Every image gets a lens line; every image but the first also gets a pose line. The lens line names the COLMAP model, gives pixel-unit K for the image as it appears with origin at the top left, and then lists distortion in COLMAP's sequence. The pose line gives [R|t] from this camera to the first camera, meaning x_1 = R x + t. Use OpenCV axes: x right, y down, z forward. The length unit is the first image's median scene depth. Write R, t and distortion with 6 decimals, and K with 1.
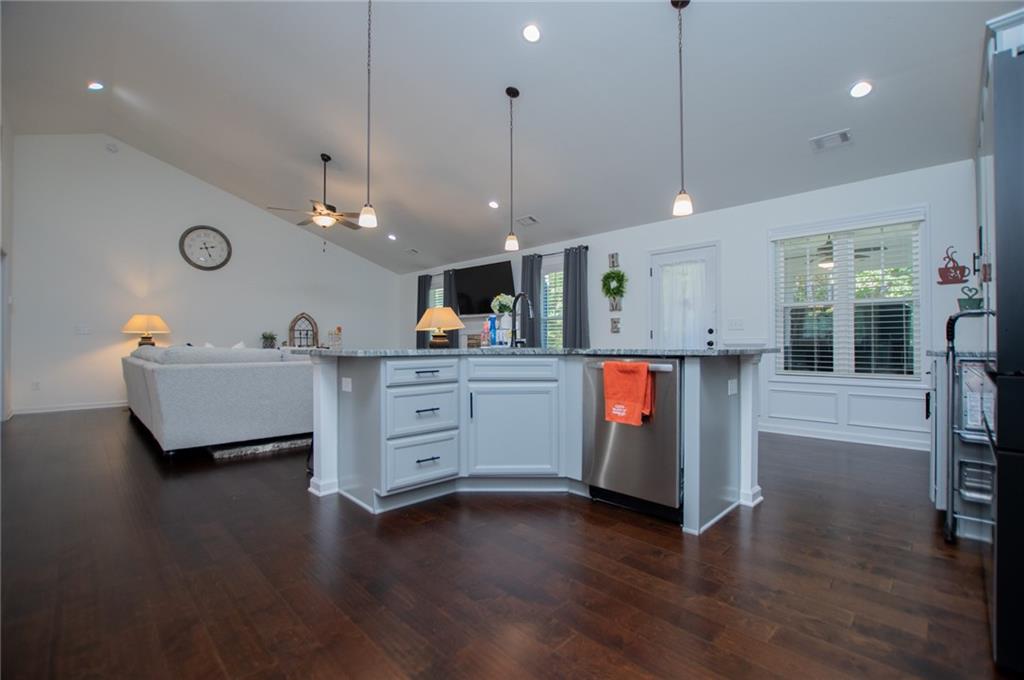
lens RADIAL K [[452.1, 0, 512.0], [0, 452.1, 340.0], [0, 0, 1]] dist [-0.034291, 0.005822]
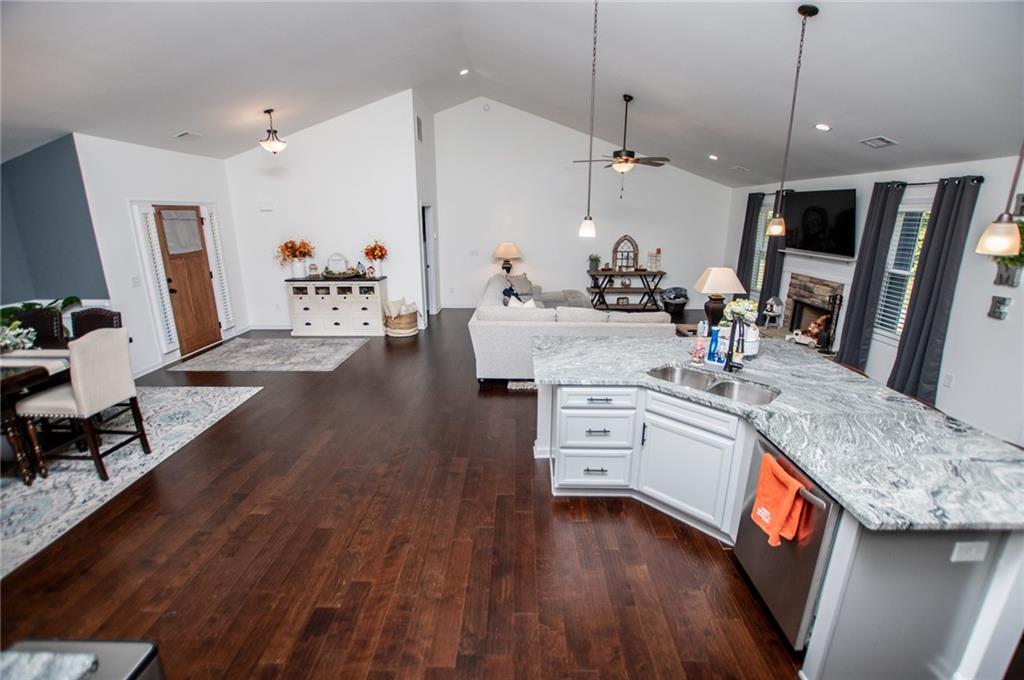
lens RADIAL K [[446.3, 0, 512.0], [0, 446.3, 340.0], [0, 0, 1]] dist [-0.029670, 0.000122]
pose [[0.707620, 0.189704, -0.680652, 0.163526], [0.002220, 0.962684, 0.270618, -0.159339], [0.706590, -0.193006, 0.680793, 0.059061]]
